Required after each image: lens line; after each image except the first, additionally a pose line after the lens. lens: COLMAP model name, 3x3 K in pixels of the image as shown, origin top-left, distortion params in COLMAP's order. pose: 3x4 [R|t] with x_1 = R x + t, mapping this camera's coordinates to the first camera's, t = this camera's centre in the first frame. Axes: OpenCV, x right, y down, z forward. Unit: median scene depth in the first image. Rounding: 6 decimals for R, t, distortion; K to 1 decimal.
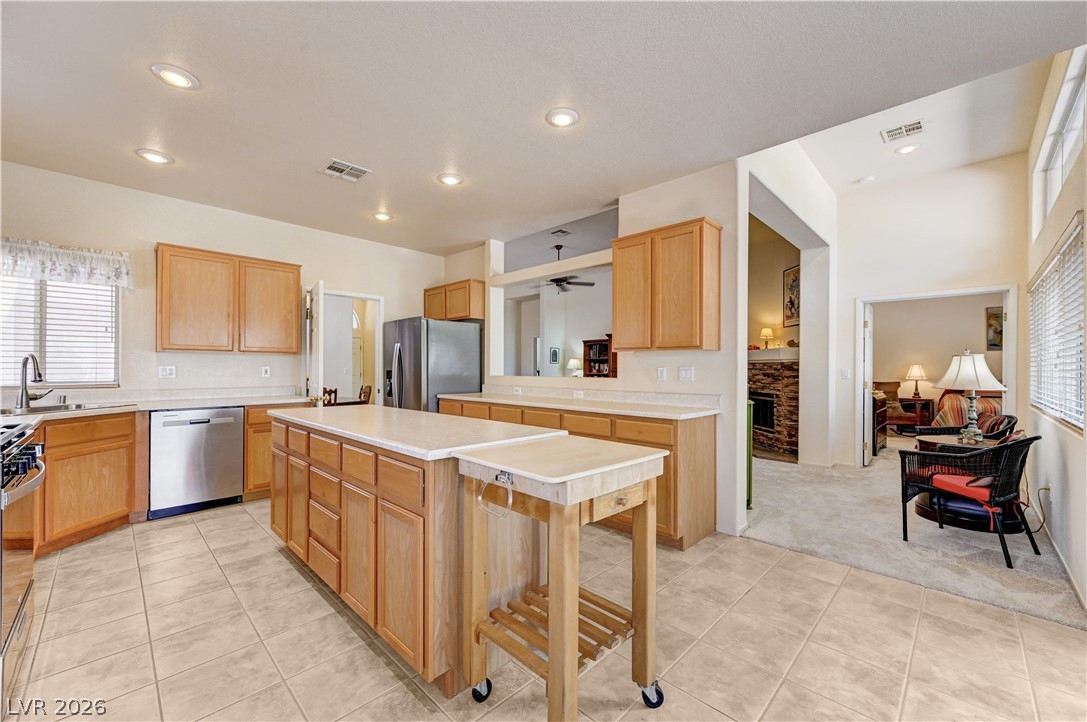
lens RADIAL K [[433.7, 0, 551.3], [0, 433.7, 366.3], [0, 0, 1]] dist [-0.000347, 0.000149]
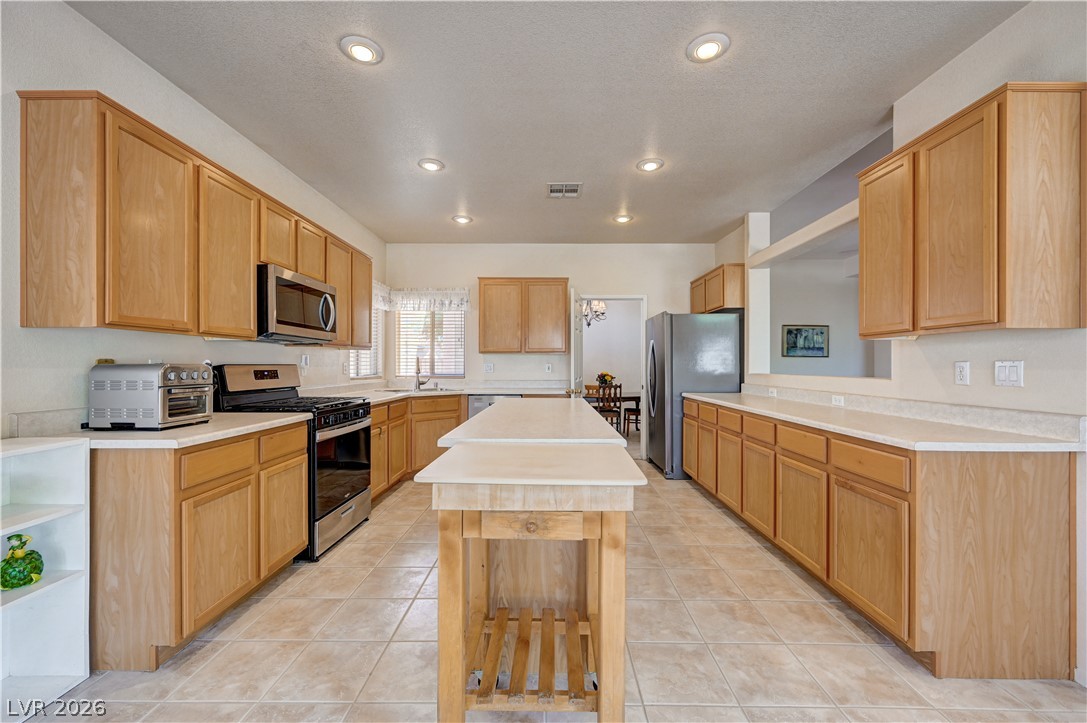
lens RADIAL K [[436.0, 0, 544.7], [0, 436.0, 364.6], [0, 0, 1]] dist [-0.002014, -0.000078]
pose [[0.685329, -0.002997, -0.728227, 0.258723], [0.005017, 0.999987, 0.000607, 0.002420], [0.728216, -0.004070, 0.685336, 0.153080]]
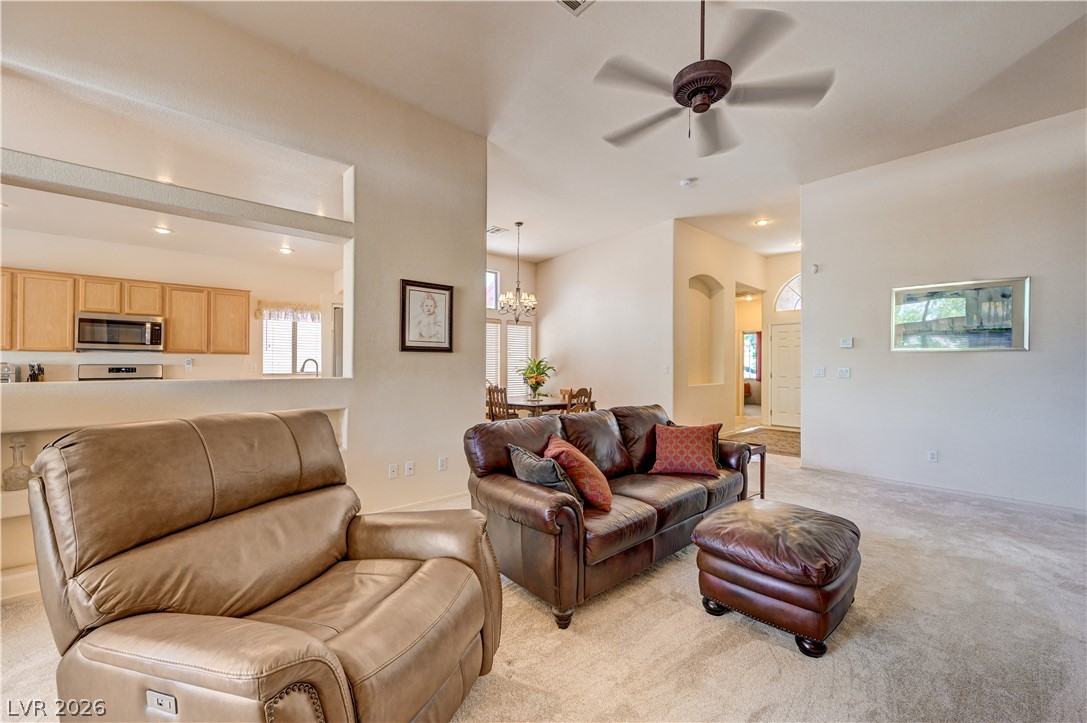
lens RADIAL K [[426.2, 0, 547.7], [0, 426.2, 363.8], [0, 0, 1]] dist [-0.001015, -0.000077]
pose [[-0.063868, -0.005577, -0.997943, 0.616741], [0.001088, 0.999983, -0.005658, 0.006946], [0.997958, -0.001447, -0.063861, 1.699986]]
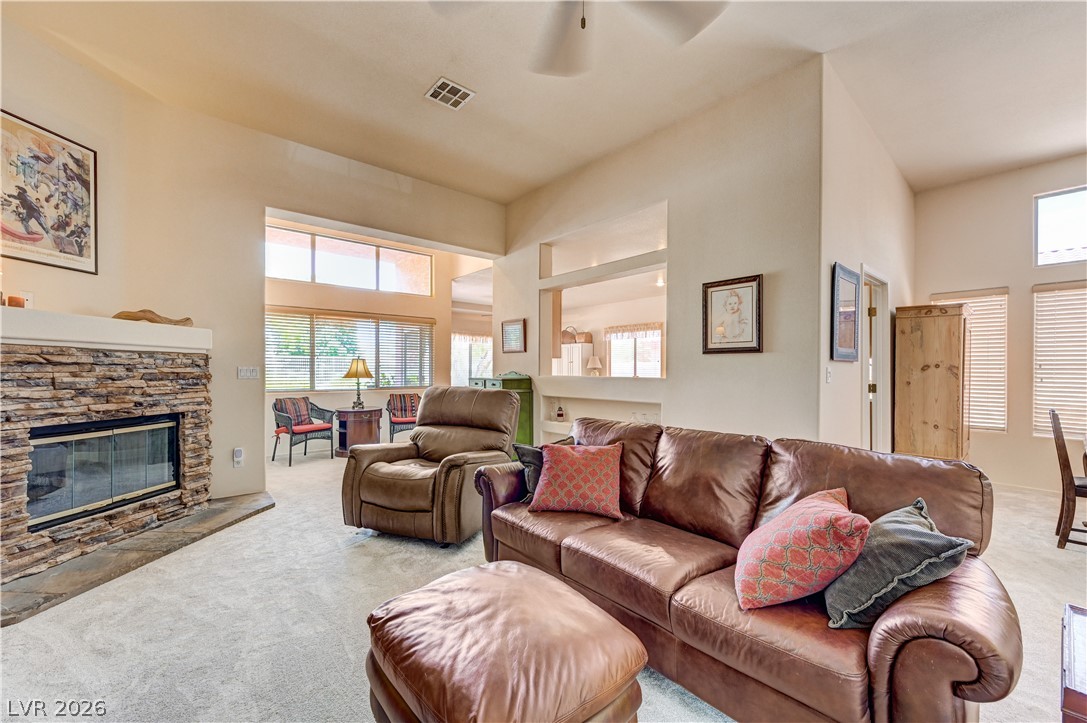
lens RADIAL K [[438.8, 0, 552.1], [0, 438.8, 371.0], [0, 0, 1]] dist [0.000504, -0.000063]
pose [[-0.995387, -0.008448, 0.095573, 0.017888], [-0.008597, 0.999962, -0.001149, 0.015044], [-0.095560, -0.001965, -0.995422, 2.268323]]
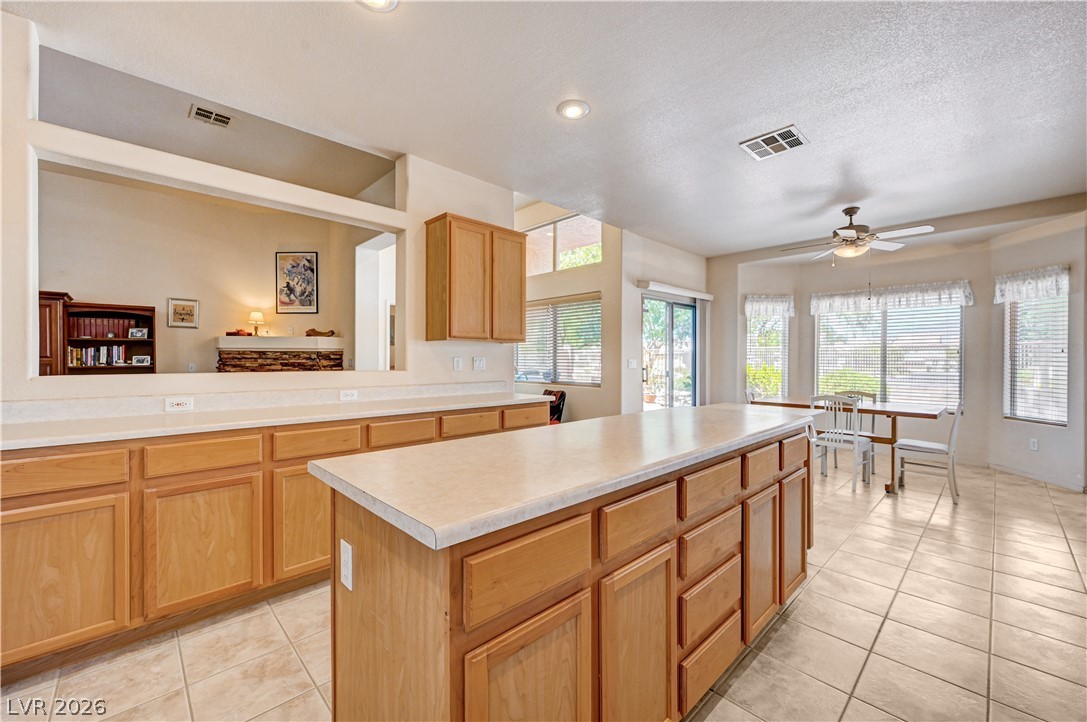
lens RADIAL K [[439.5, 0, 543.5], [0, 439.5, 361.0], [0, 0, 1]] dist [0.001370, 0.000101]
pose [[0.041706, -0.007935, 0.999098, -0.647542], [-0.006797, 0.999943, 0.008225, 0.001035], [-0.999107, -0.007134, 0.041650, 0.662422]]
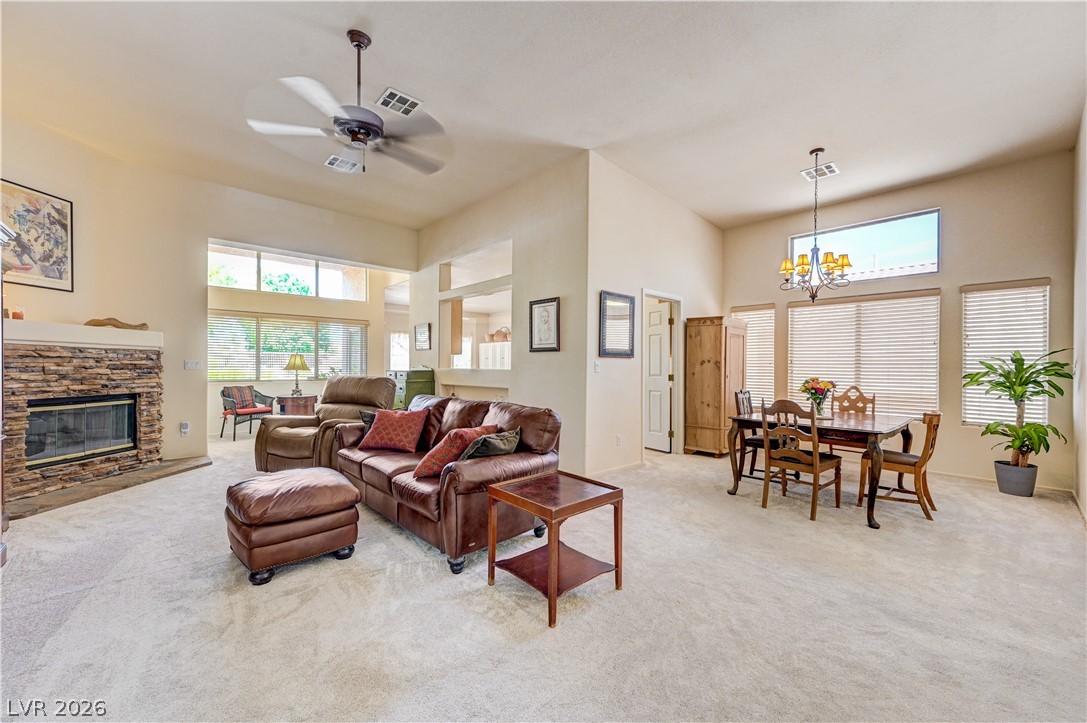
lens RADIAL K [[429.4, 0, 548.3], [0, 429.4, 366.5], [0, 0, 1]] dist [0.009378, 0.000041]
pose [[-0.998351, -0.011032, 0.056339, -0.323210], [-0.011187, 0.999934, -0.002425, 0.020394], [-0.056309, -0.003051, -0.998409, 2.564121]]
